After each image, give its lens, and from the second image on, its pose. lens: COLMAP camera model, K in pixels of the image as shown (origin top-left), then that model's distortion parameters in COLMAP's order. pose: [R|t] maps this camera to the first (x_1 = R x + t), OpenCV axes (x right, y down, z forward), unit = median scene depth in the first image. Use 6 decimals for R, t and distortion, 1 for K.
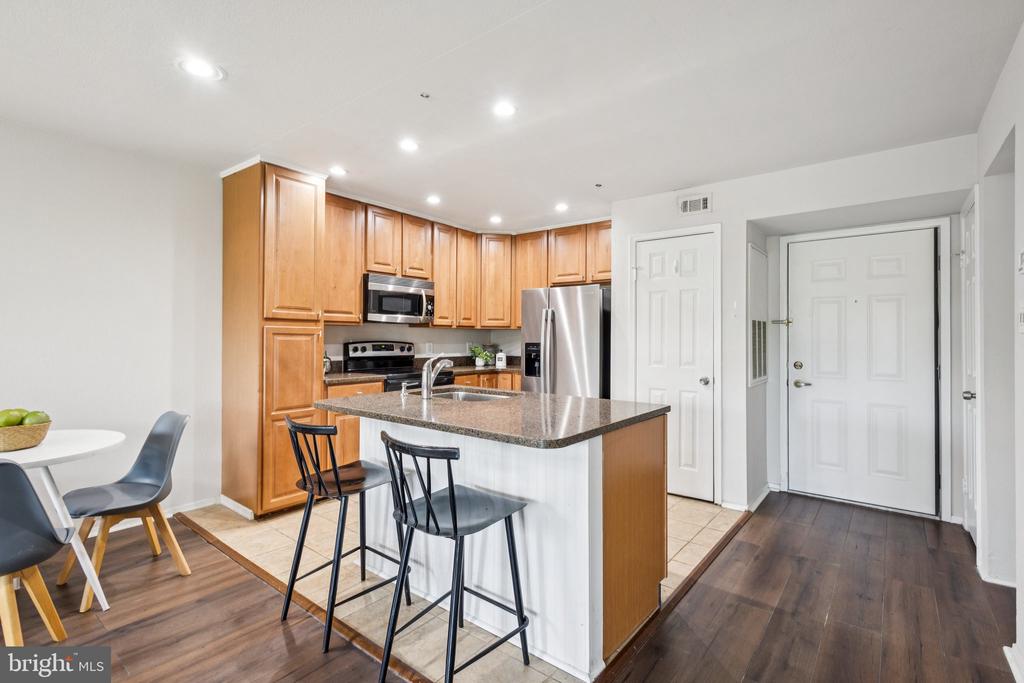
lens RADIAL K [[477.7, 0, 507.4], [0, 477.7, 335.4], [0, 0, 1]] dist [0.015564, -0.003879]
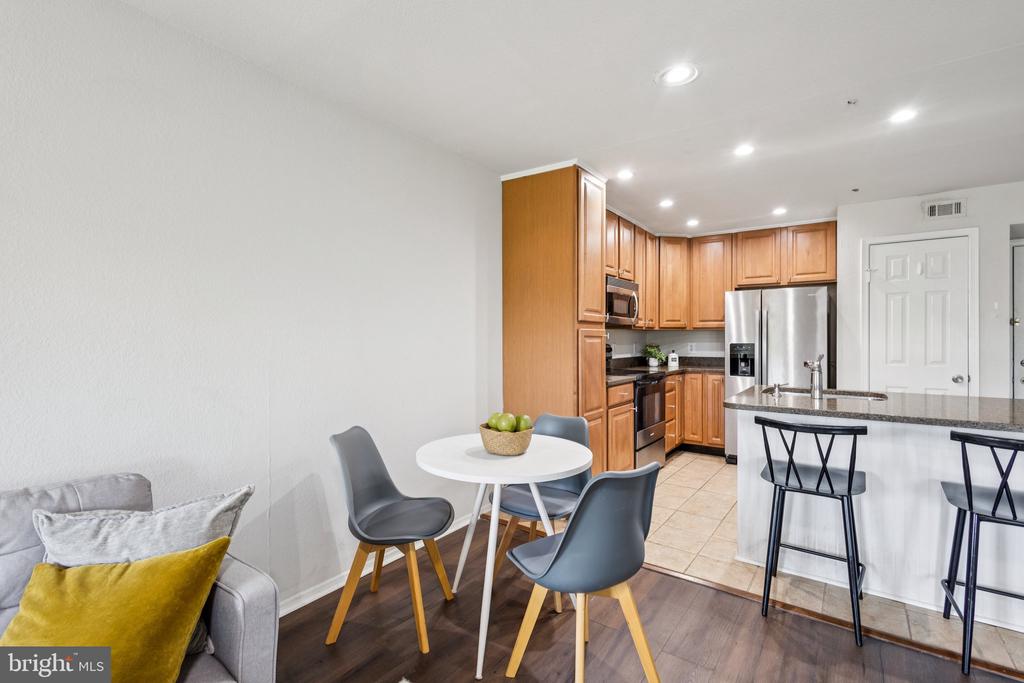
lens RADIAL K [[477.7, 0, 508.6], [0, 477.7, 338.6], [0, 0, 1]] dist [0.015564, -0.003879]
pose [[0.998770, -0.005998, 0.049220, -0.569453], [0.005684, 0.999963, 0.006509, -0.005004], [-0.049257, -0.006222, 0.998767, 0.002462]]
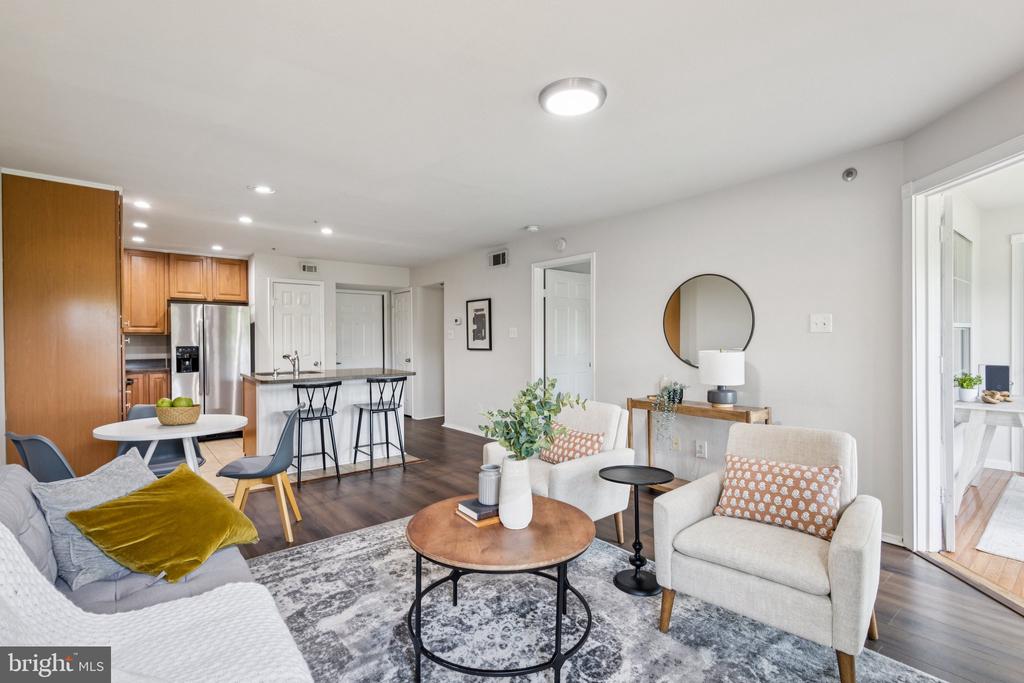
lens RADIAL K [[477.7, 0, 509.1], [0, 477.7, 341.0], [0, 0, 1]] dist [0.015564, -0.003879]
pose [[0.215815, -0.010598, 0.976377, -1.168766], [0.001419, 0.999943, 0.010540, -0.012752], [-0.976433, -0.000890, 0.215818, -0.134150]]
